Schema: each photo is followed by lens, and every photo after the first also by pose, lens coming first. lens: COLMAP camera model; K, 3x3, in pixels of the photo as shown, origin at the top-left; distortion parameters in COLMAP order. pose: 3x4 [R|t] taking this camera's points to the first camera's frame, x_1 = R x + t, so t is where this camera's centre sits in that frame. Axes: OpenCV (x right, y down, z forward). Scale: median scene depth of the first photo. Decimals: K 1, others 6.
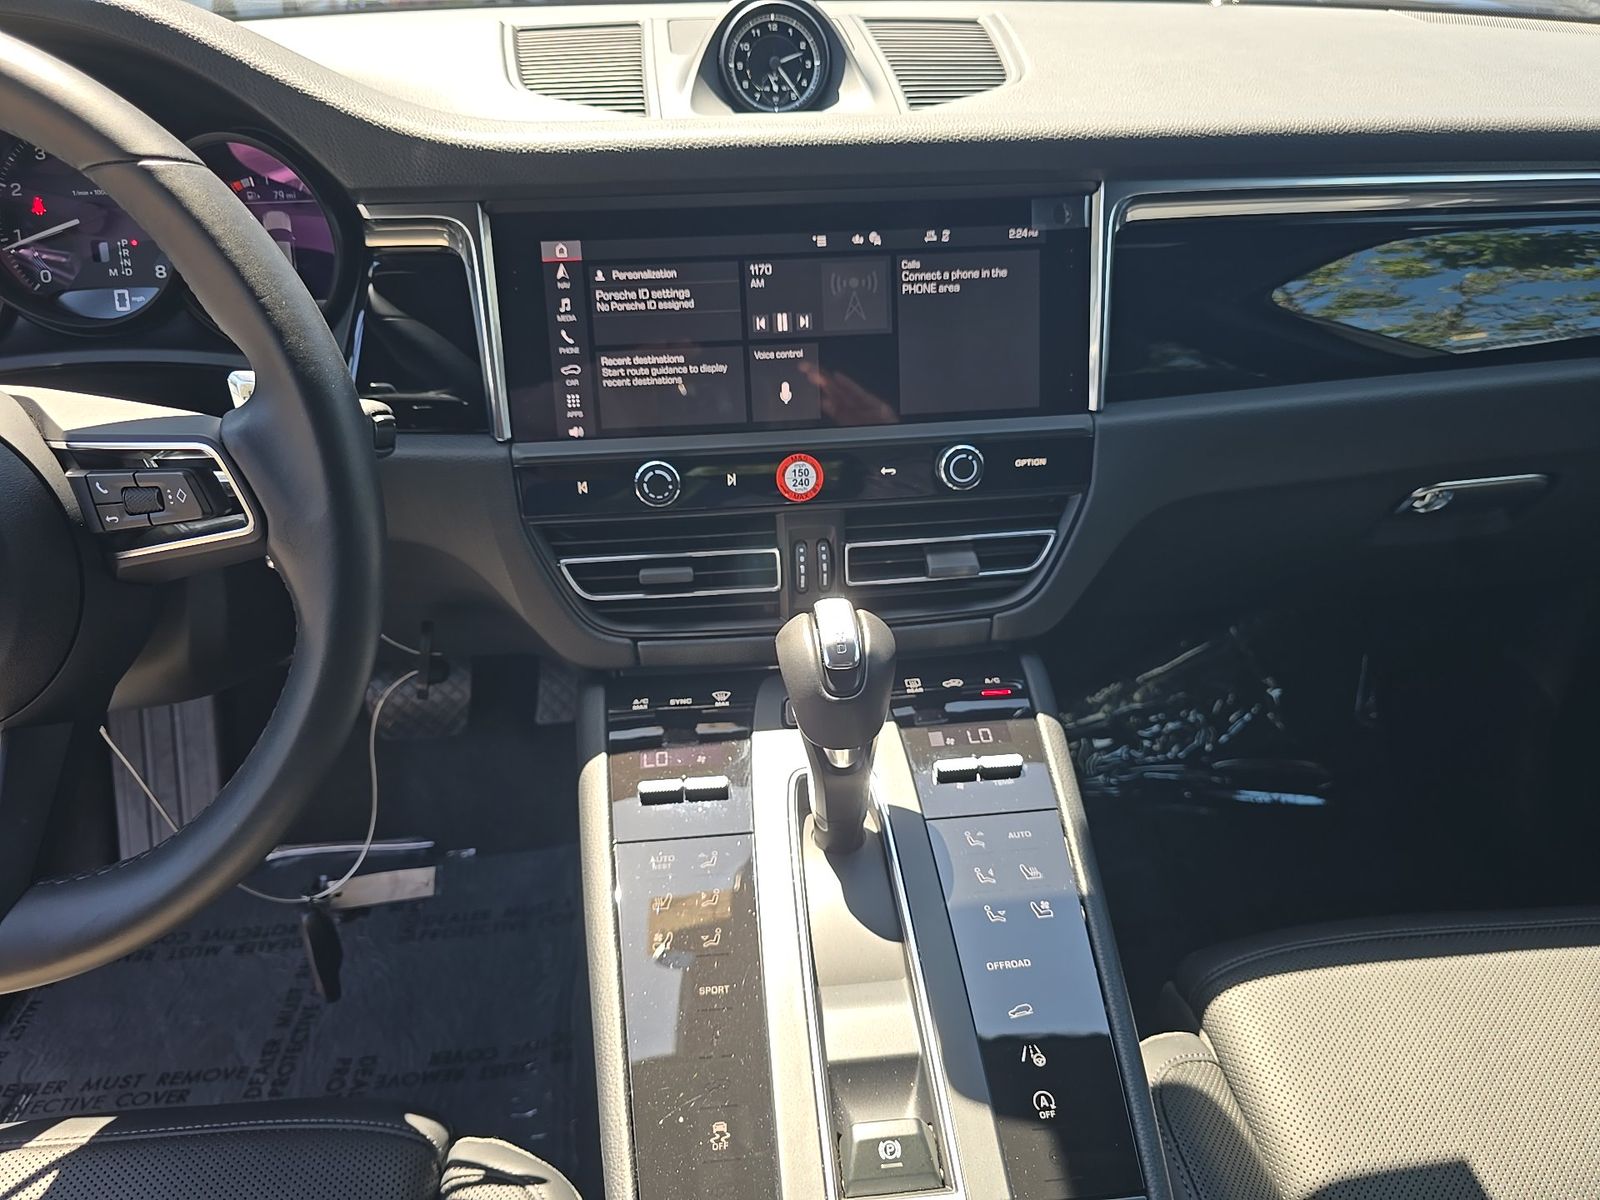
lens RADIAL K [[1074.0, 0, 786.5], [0, 1074.0, 613.6], [0, 0, 1]] dist [0.017286, -0.020524]
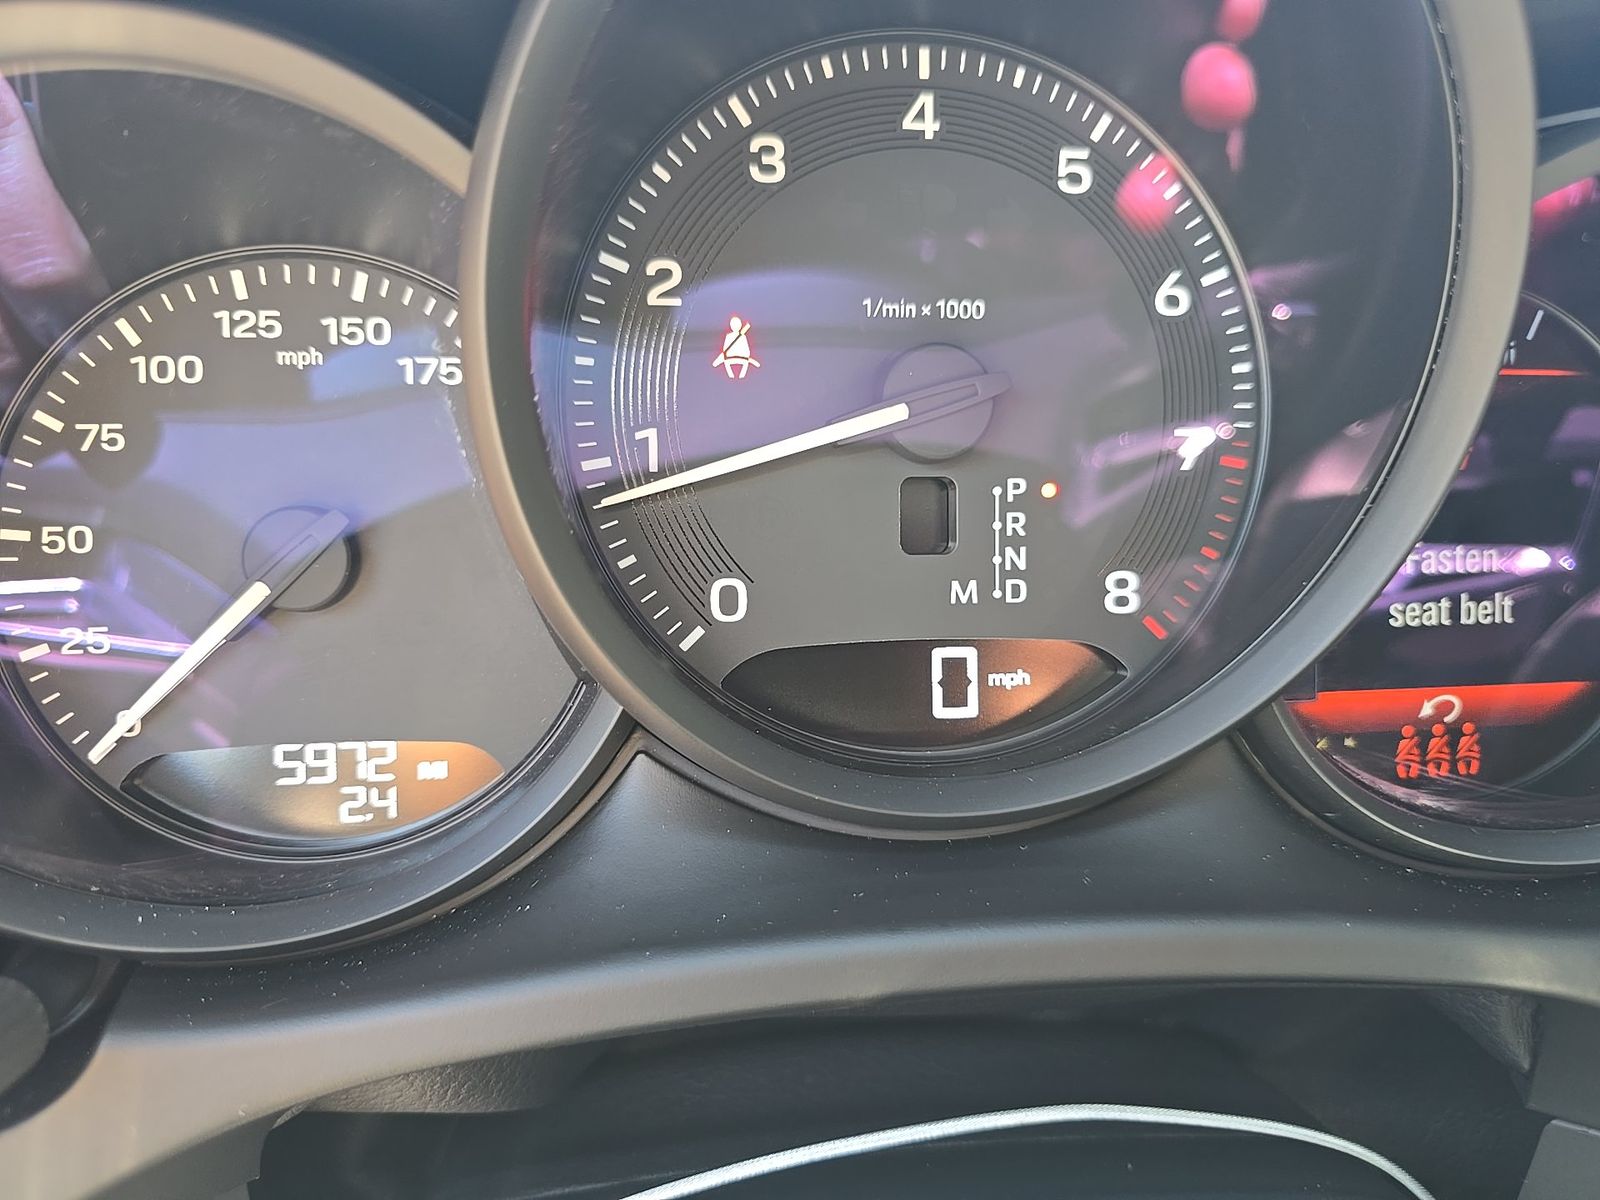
lens RADIAL K [[1074.0, 0, 800.8], [0, 1074.0, 610.1], [0, 0, 1]] dist [0.017286, -0.020524]
pose [[0.996727, 0.030621, 0.074821, -0.702853], [-0.020267, 0.990581, -0.135419, -0.280868], [-0.078263, 0.133459, 0.987959, 0.751769]]
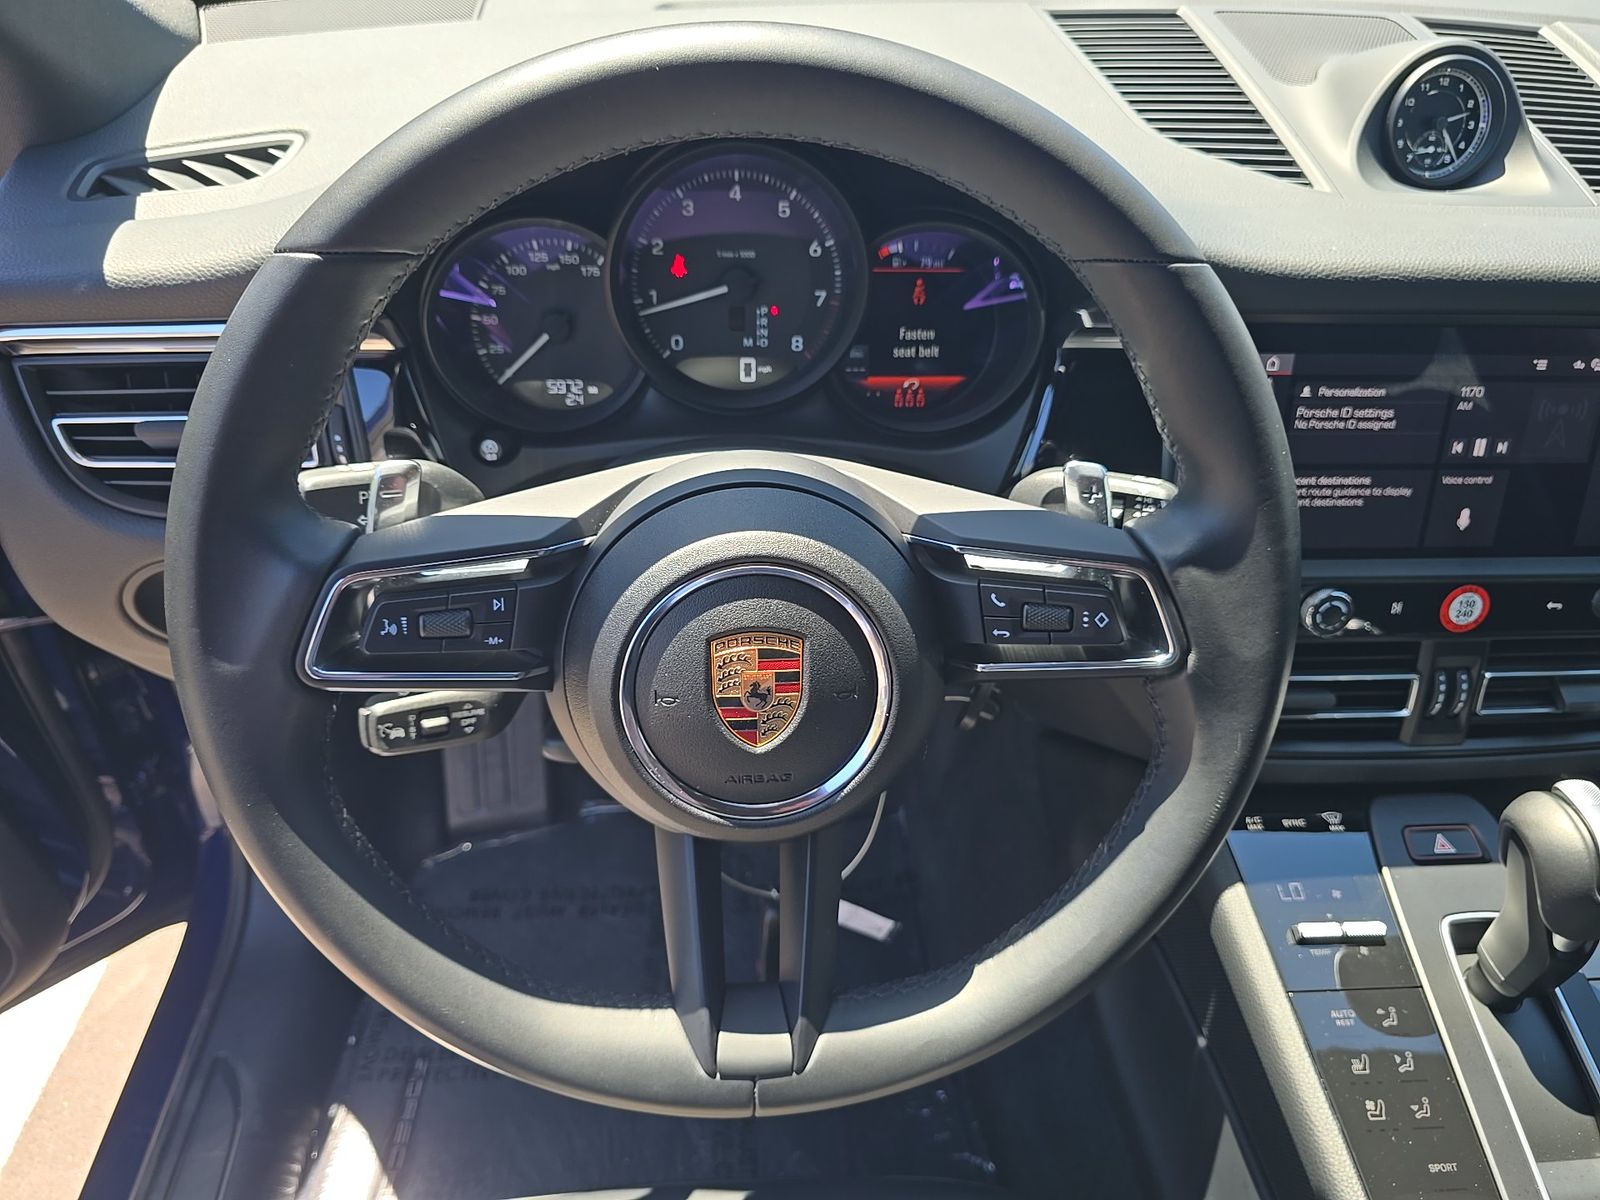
lens RADIAL K [[1074.0, 0, 803.1], [0, 1074.0, 590.4], [0, 0, 1]] dist [0.017286, -0.020524]
pose [[0.998202, 0.057092, 0.018238, -0.596523], [-0.059048, 0.988947, 0.136001, -0.240847], [-0.010272, -0.136833, 0.990541, 0.068238]]
